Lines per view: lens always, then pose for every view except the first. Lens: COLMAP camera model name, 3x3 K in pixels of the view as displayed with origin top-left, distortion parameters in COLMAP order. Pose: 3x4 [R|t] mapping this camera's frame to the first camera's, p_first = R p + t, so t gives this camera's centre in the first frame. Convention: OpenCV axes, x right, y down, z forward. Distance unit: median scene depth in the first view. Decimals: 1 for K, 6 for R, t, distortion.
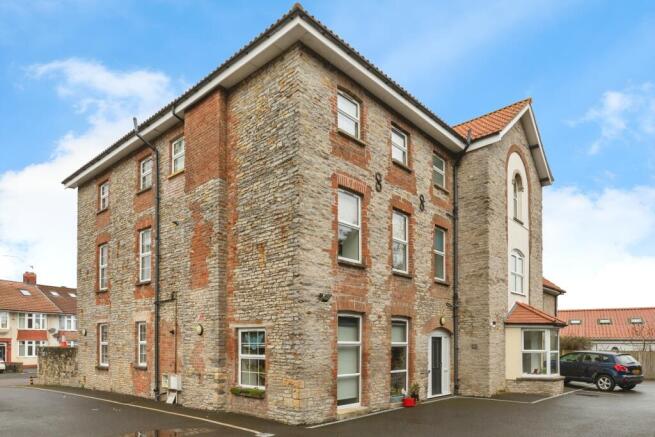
lens RADIAL K [[420.4, 0, 327.5], [0, 420.4, 218.5], [0, 0, 1]] dist [-0.003025, 0.001036]
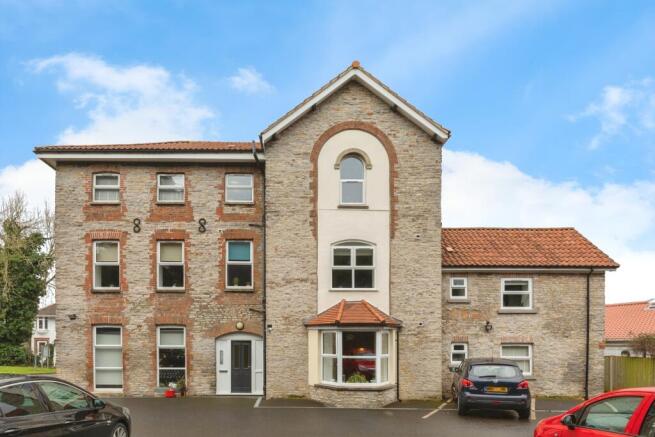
lens RADIAL K [[420.4, 0, 327.5], [0, 420.4, 218.5], [0, 0, 1]] dist [-0.003025, 0.001036]
pose [[0.667837, -0.215758, -0.712350, 1.413166], [0.210526, 0.972739, -0.097255, 0.142554], [0.713914, -0.085018, 0.695054, 0.480455]]
